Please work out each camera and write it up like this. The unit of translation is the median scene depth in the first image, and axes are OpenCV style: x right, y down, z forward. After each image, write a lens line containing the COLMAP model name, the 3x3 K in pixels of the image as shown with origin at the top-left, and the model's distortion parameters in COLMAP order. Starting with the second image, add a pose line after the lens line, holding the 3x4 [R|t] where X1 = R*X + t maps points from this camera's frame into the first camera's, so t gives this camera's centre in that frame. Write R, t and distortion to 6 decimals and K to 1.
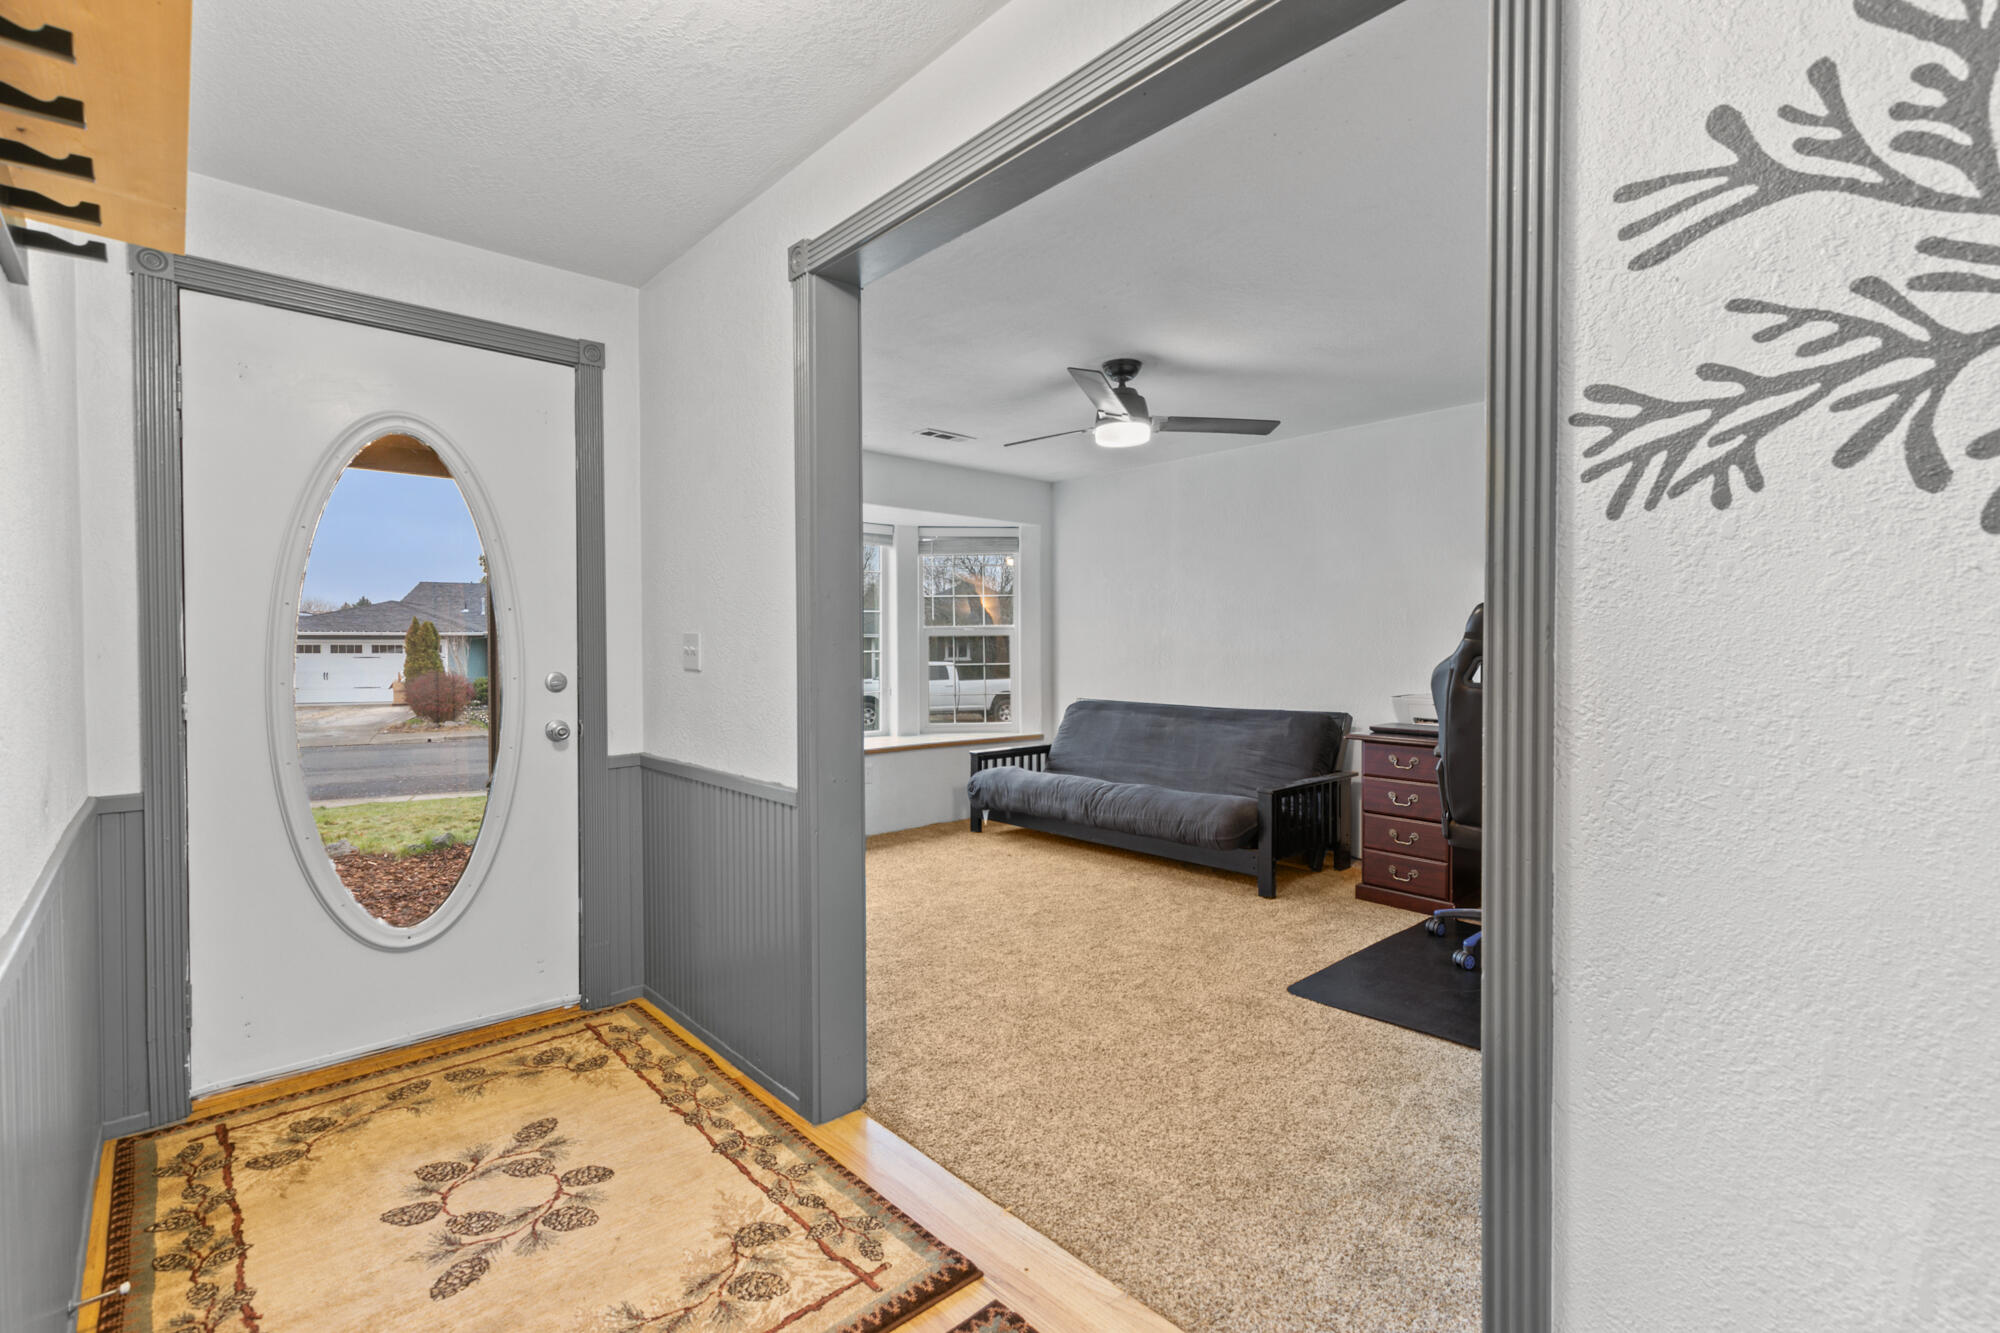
lens RADIAL K [[892.9, 0, 994.9], [0, 892.9, 662.4], [0, 0, 1]] dist [0.004879, -0.000447]
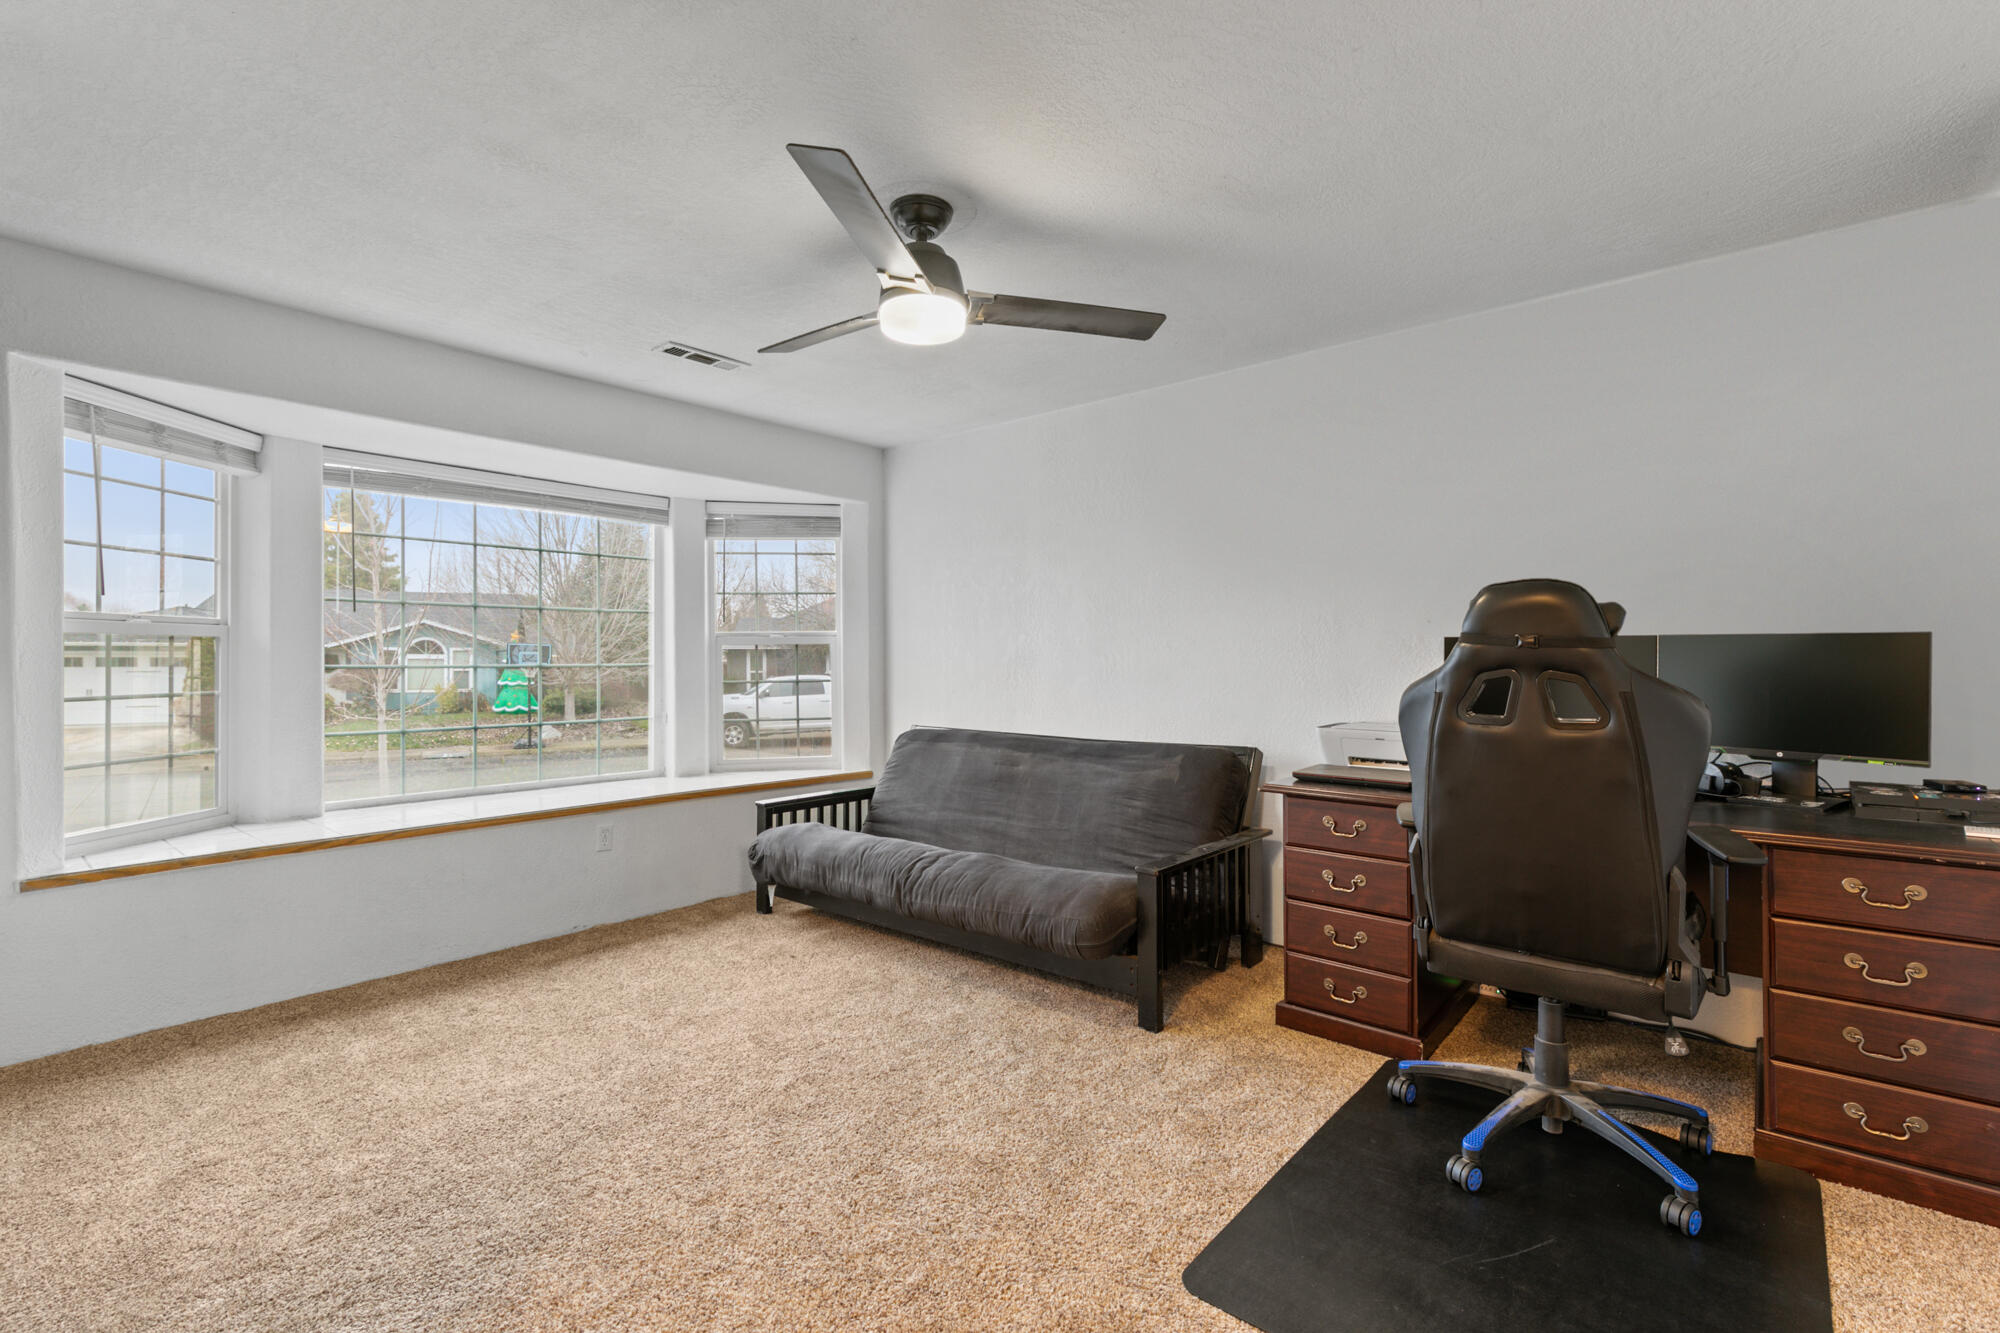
lens RADIAL K [[892.9, 0, 998.3], [0, 892.9, 657.7], [0, 0, 1]] dist [0.004879, -0.000447]
pose [[0.992641, 0.000671, 0.121096, 0.104485], [0.001761, 0.999799, -0.019975, -0.003703], [-0.121085, 0.020042, 0.992440, 0.326351]]
